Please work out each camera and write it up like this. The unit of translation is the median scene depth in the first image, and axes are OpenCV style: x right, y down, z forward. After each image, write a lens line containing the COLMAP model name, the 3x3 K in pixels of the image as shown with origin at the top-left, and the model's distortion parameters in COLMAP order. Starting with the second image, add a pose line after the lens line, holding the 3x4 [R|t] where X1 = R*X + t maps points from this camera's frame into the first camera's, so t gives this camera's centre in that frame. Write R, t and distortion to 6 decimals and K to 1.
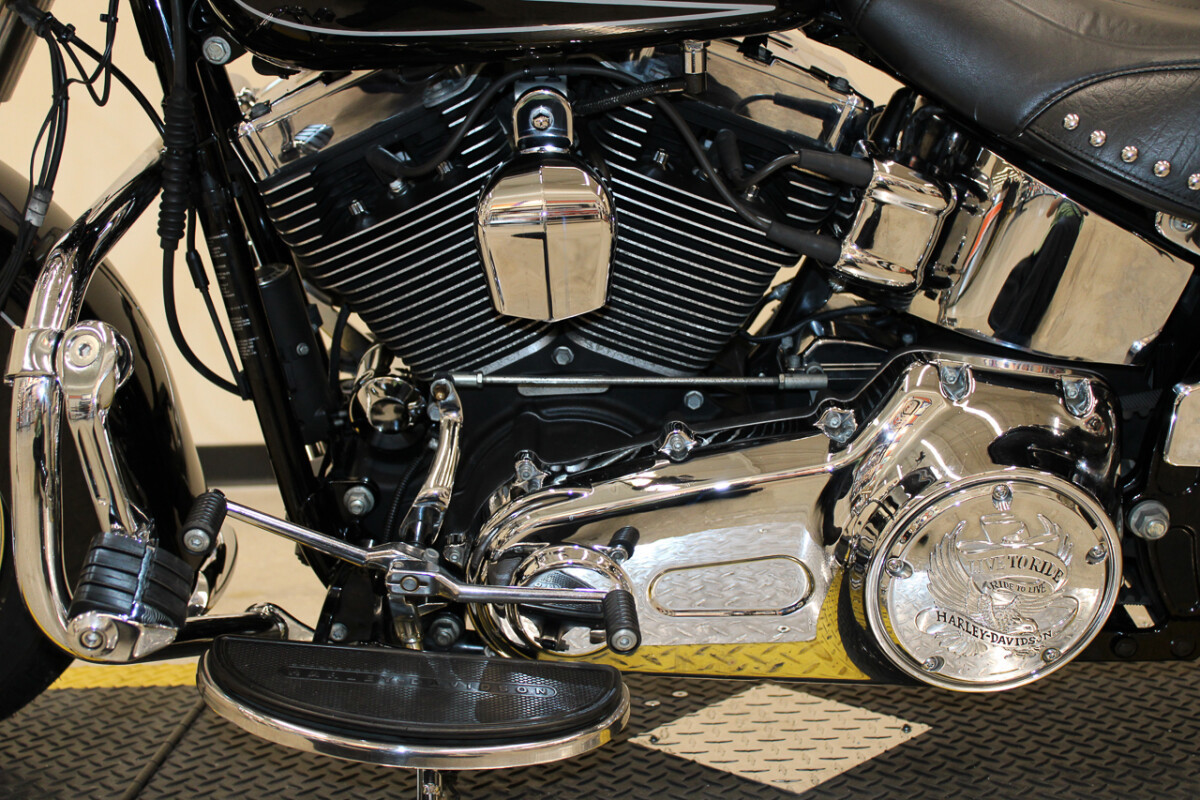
lens RADIAL K [[1345.4, 0, 600.0], [0, 1345.4, 400.0], [0, 0, 1]] dist [-0.087830, -0.023710]
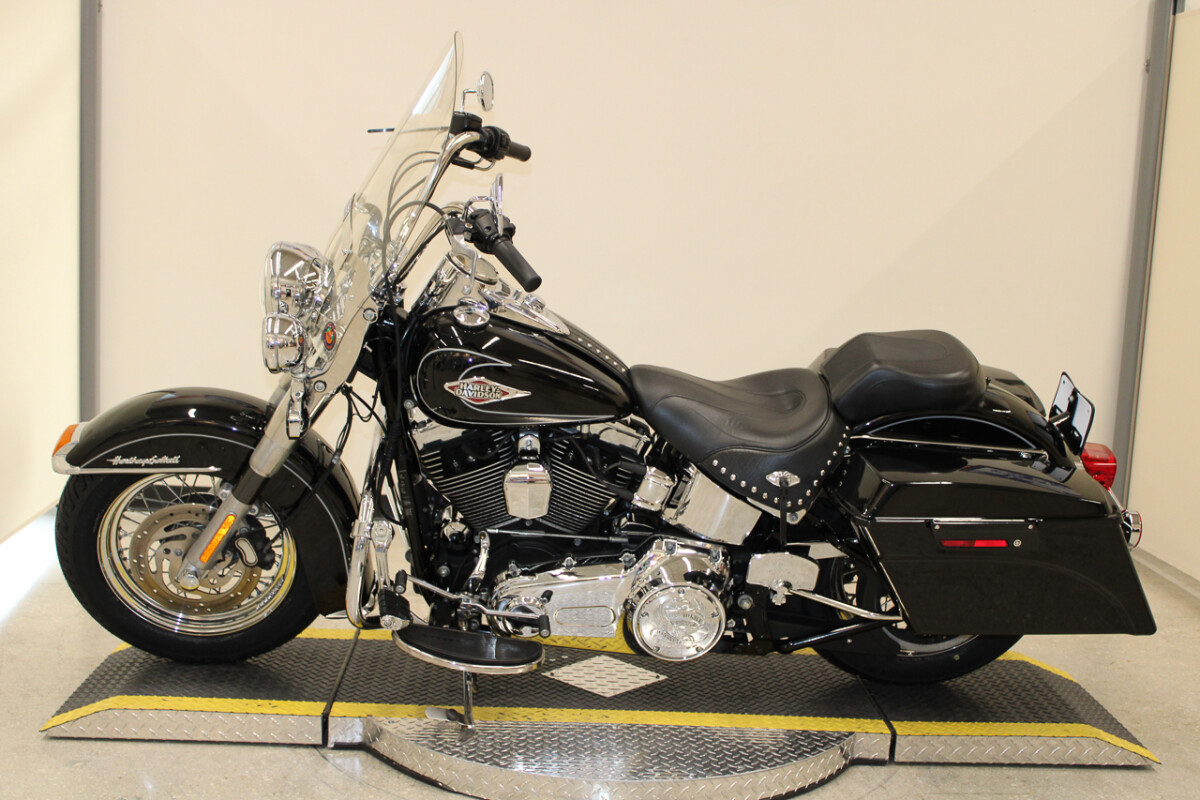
lens RADIAL K [[1345.4, 0, 600.0], [0, 1345.4, 400.0], [0, 0, 1]] dist [-0.087830, -0.023710]
pose [[0.995357, 0.075271, 0.059991, -0.066192], [-0.075866, 0.997088, 0.007691, -0.312035], [-0.059238, -0.012207, 0.998169, -1.668689]]
